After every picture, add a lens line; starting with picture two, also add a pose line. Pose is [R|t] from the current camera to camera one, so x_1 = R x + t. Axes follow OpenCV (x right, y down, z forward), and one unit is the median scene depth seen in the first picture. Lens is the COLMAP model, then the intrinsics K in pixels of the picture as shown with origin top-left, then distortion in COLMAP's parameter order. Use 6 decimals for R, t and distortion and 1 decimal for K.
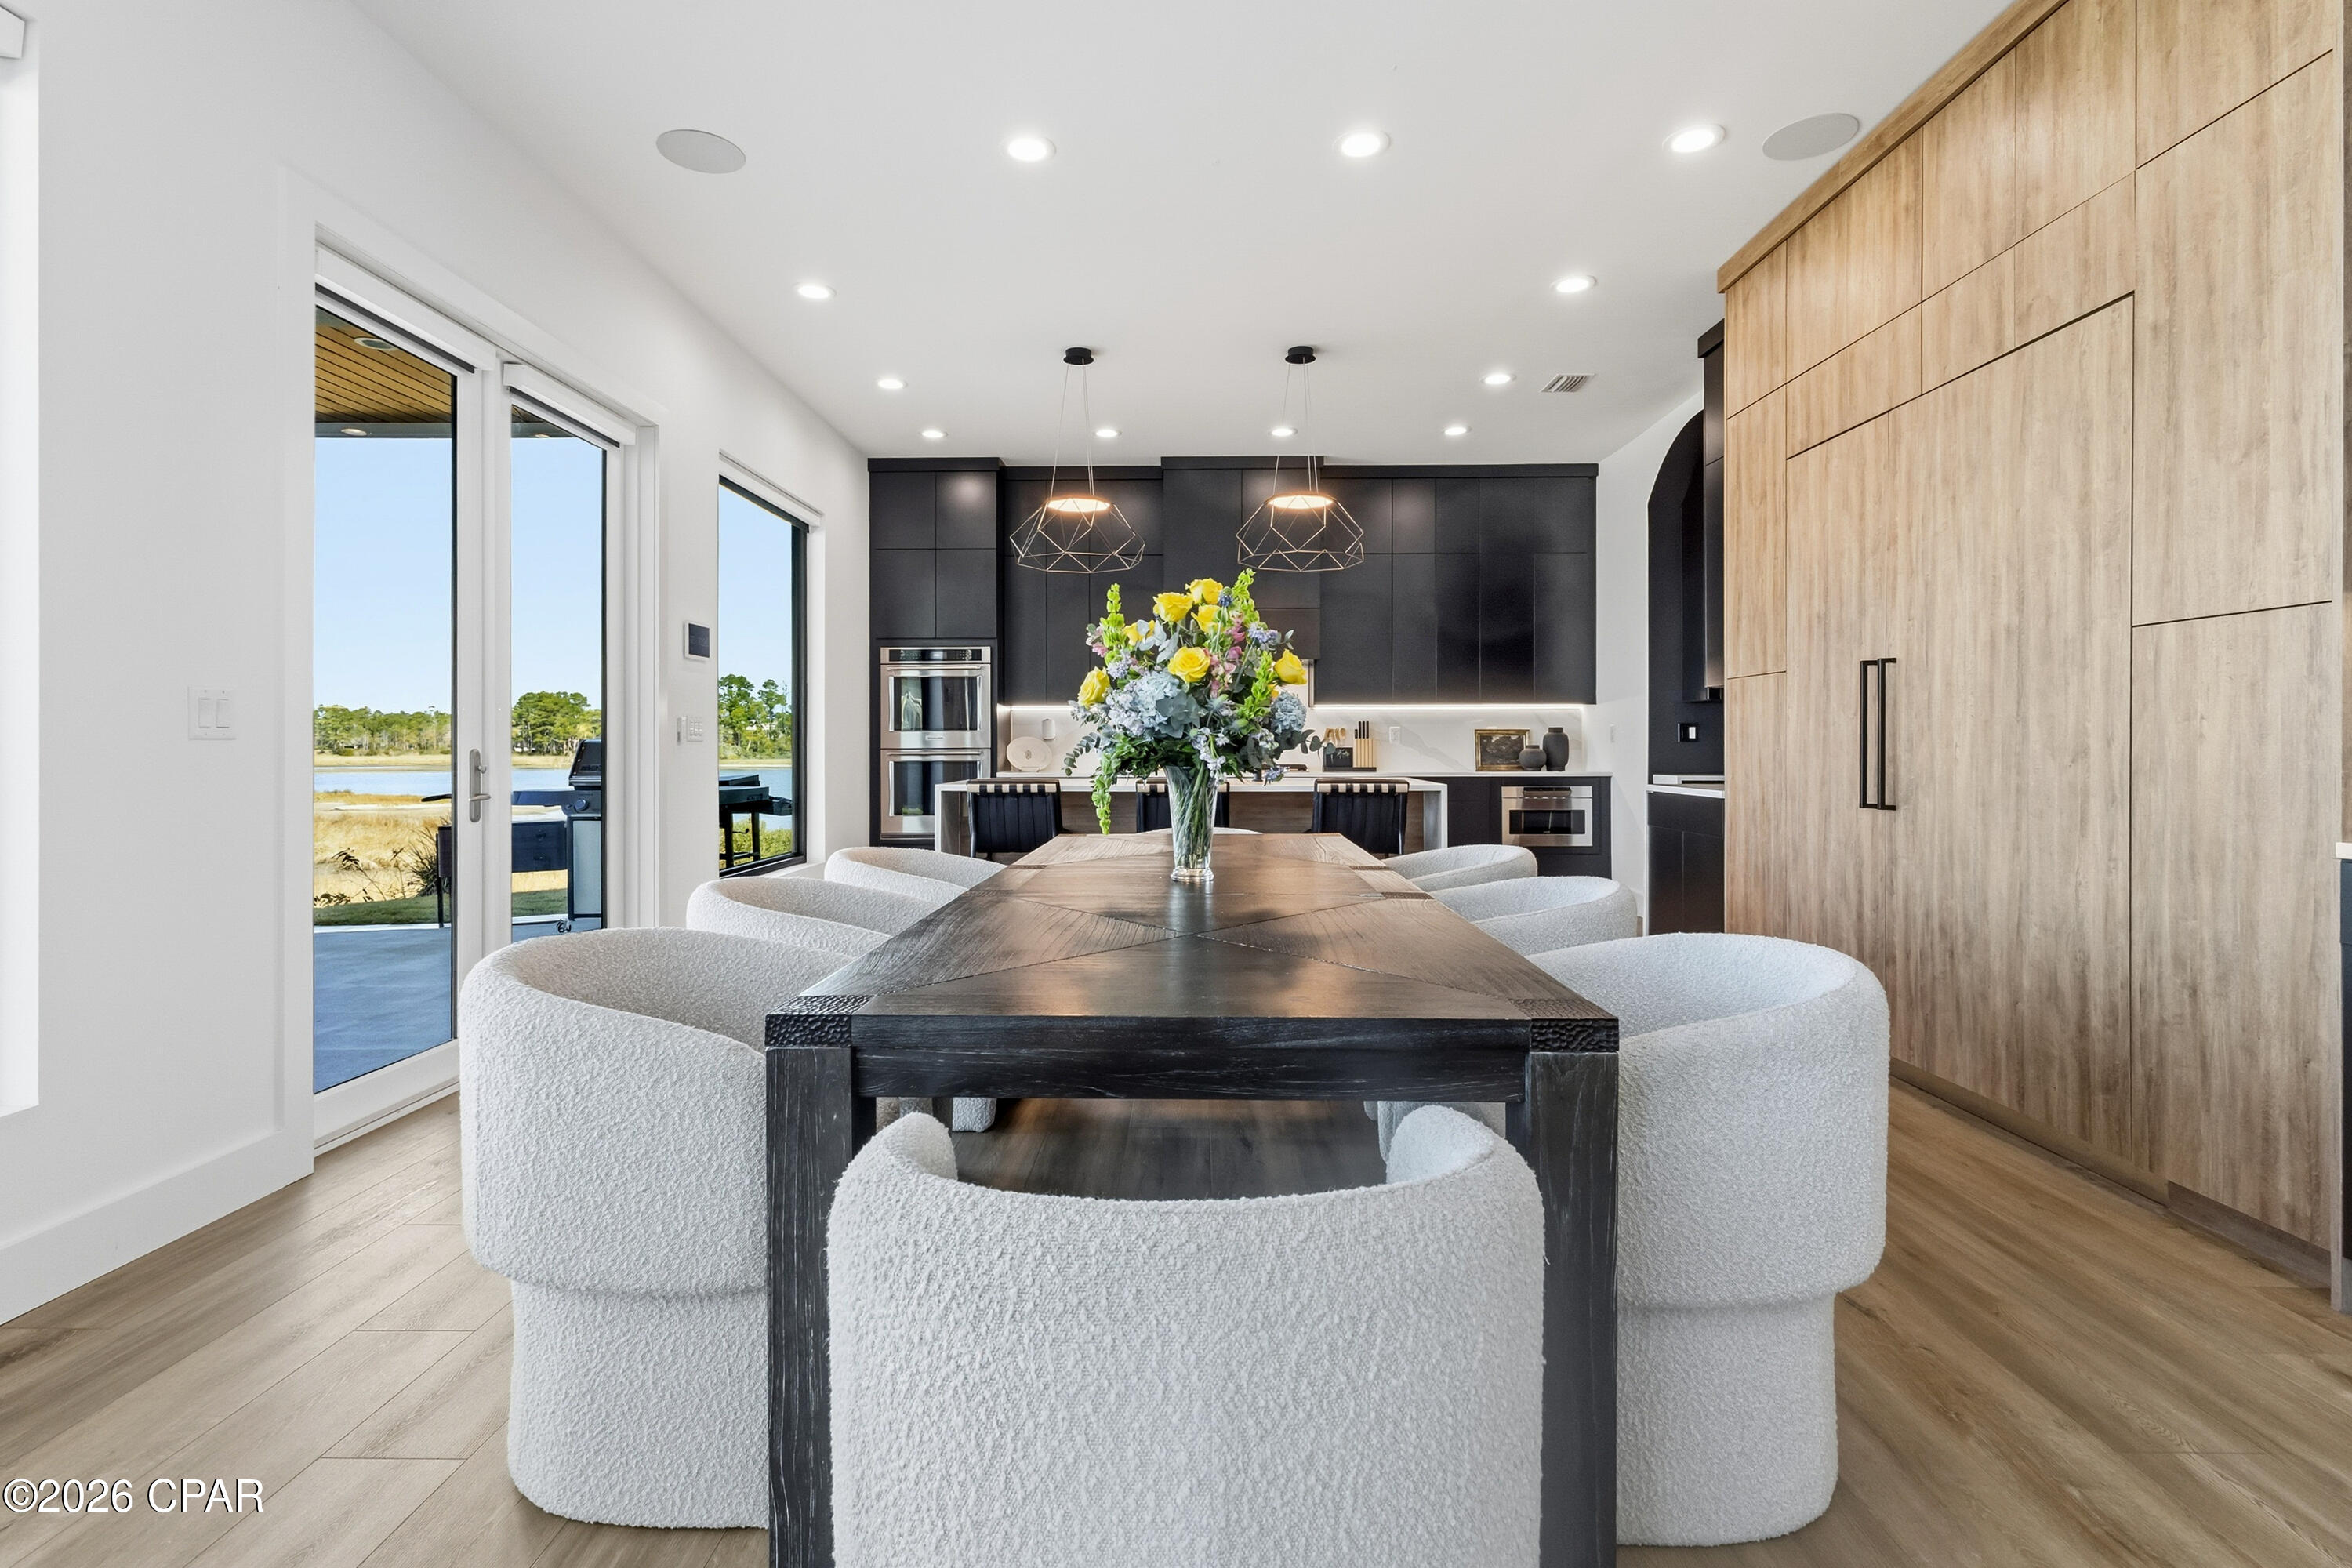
lens RADIAL K [[1116.9, 0, 1177.3], [0, 1116.9, 756.0], [0, 0, 1]] dist [0.001253, 0.001846]
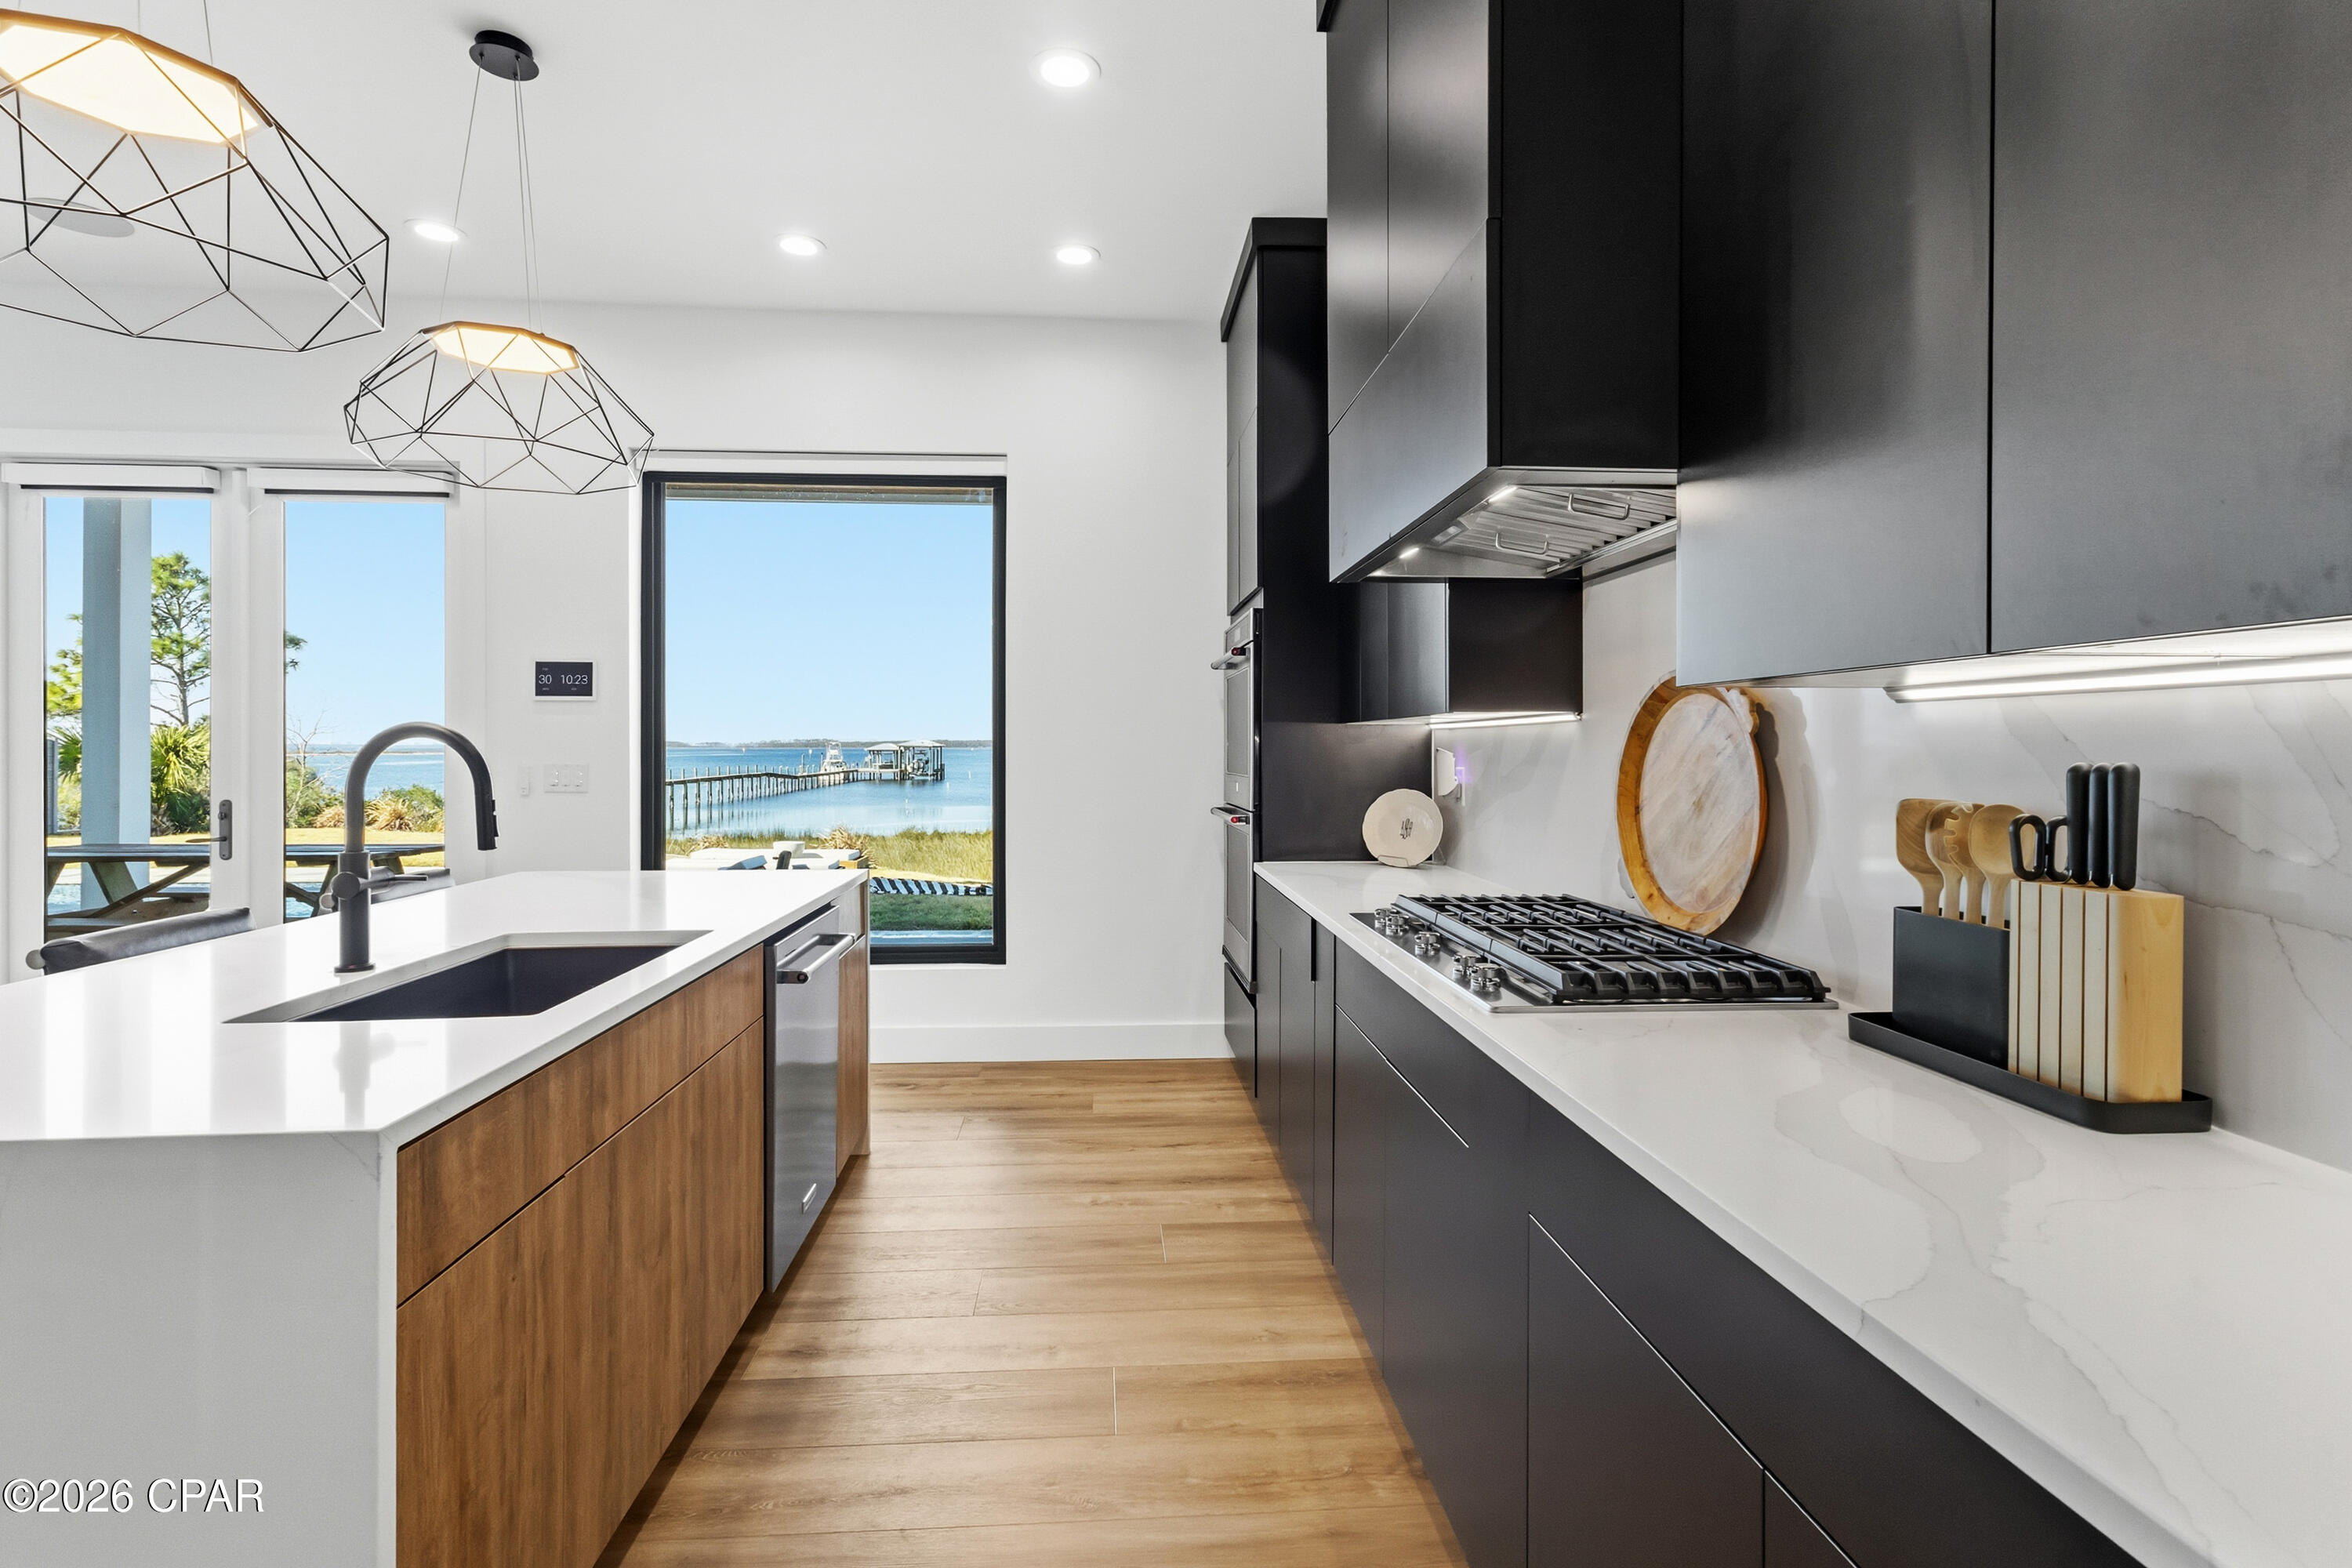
lens RADIAL K [[1116.9, 0, 1177.3], [0, 1116.9, 756.0], [0, 0, 1]] dist [0.001253, 0.001846]
pose [[0.074384, 0.007573, -0.997201, 0.309681], [-0.004068, 0.999965, 0.007290, -0.033458], [0.997221, 0.003514, 0.074412, 0.877854]]
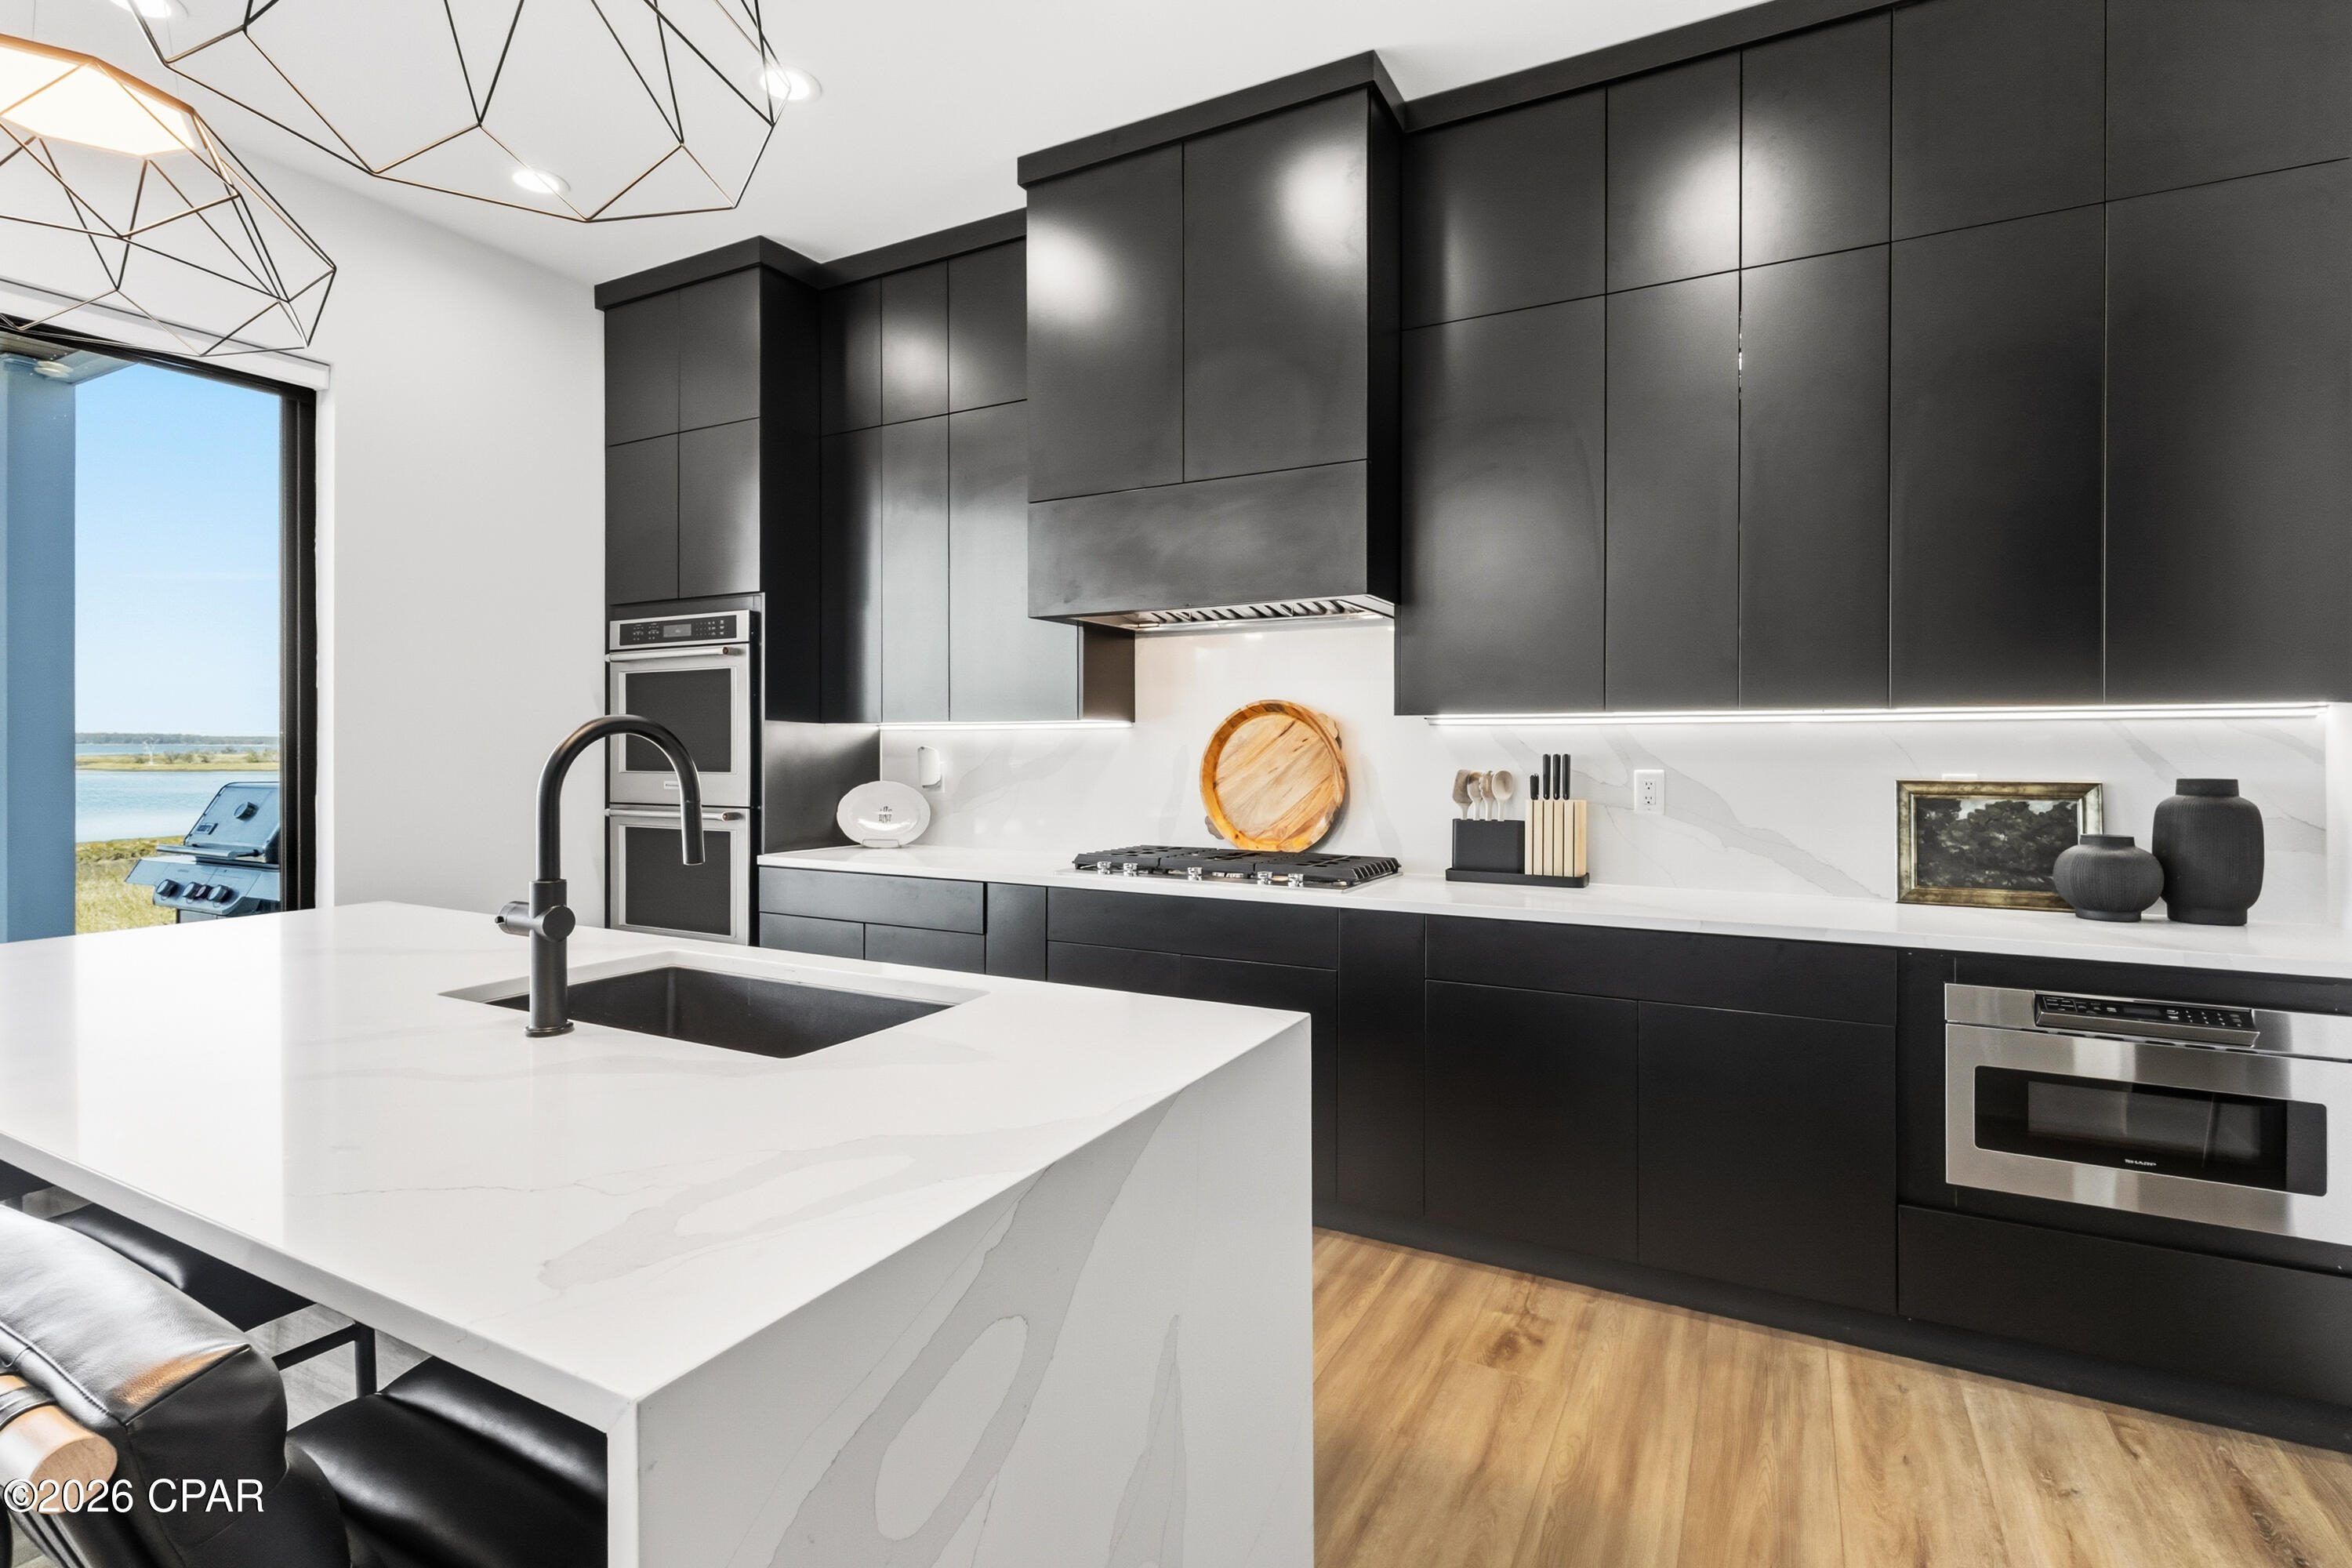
lens RADIAL K [[1116.9, 0, 1177.3], [0, 1116.9, 756.0], [0, 0, 1]] dist [0.001253, 0.001846]
pose [[0.882853, 0.007255, -0.469593, 0.235698], [-0.005423, 0.999971, 0.005253, -0.032311], [0.469618, -0.002091, 0.882867, 0.602356]]
